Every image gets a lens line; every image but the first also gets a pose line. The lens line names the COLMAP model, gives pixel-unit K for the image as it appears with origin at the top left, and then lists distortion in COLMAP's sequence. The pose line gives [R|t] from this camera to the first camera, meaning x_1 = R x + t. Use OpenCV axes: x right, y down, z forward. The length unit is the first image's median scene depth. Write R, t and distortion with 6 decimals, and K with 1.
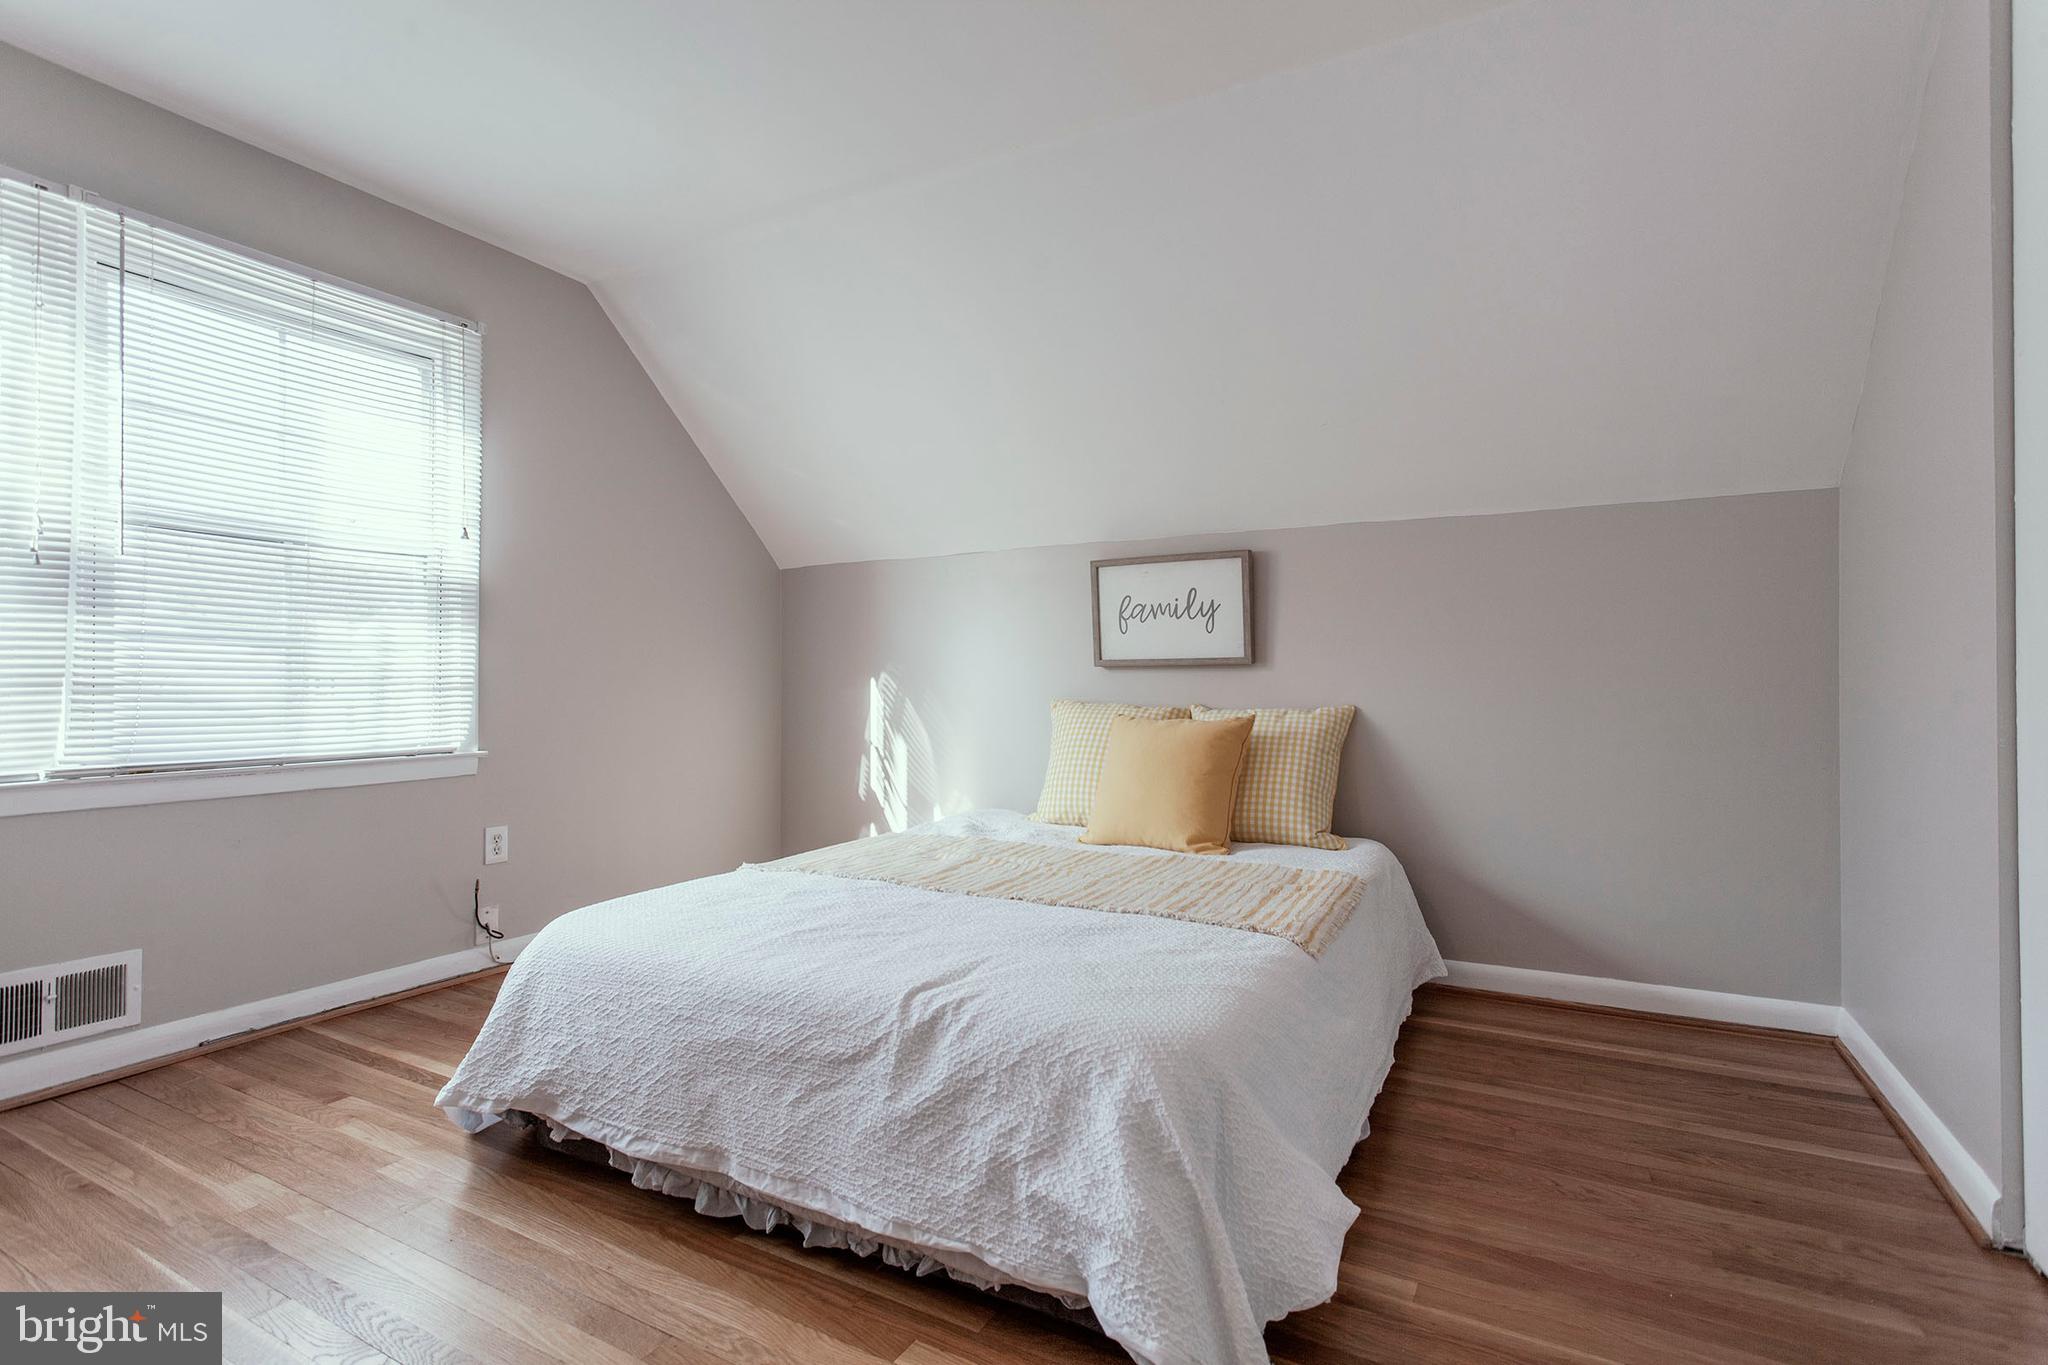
lens RADIAL K [[974.4, 0, 1027.6], [0, 974.4, 685.1], [0, 0, 1]] dist [0.007457, -0.000367]
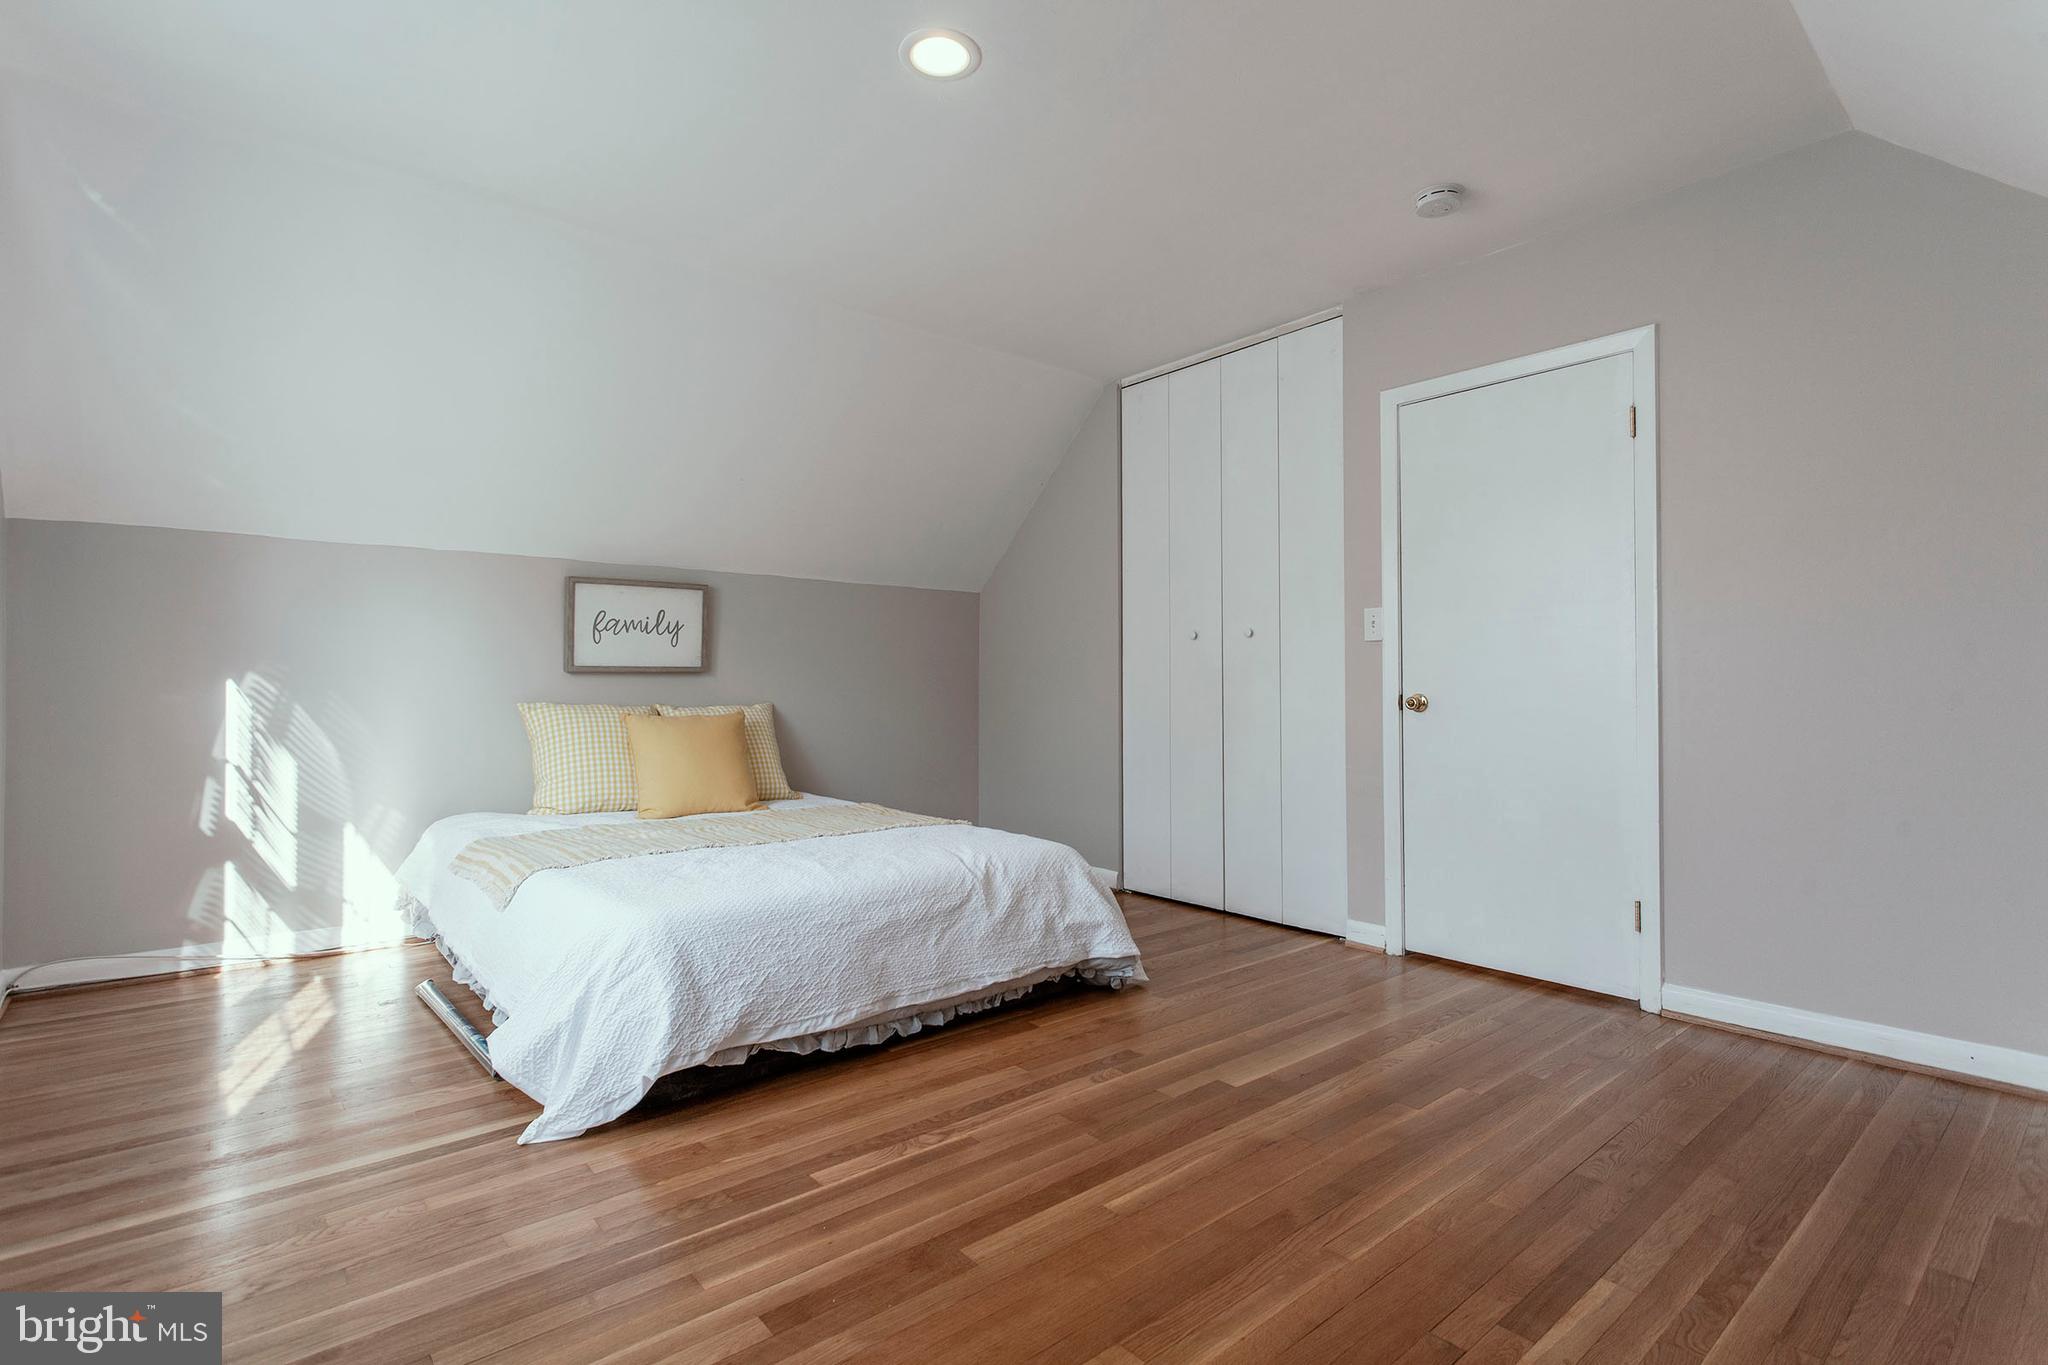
lens RADIAL K [[974.4, 0, 1027.6], [0, 974.4, 685.1], [0, 0, 1]] dist [0.007457, -0.000367]
pose [[0.350086, 0.002004, 0.936715, -0.826539], [-0.001061, 0.999998, -0.001743, -0.002558], [-0.936717, -0.000384, 0.350088, 0.132224]]
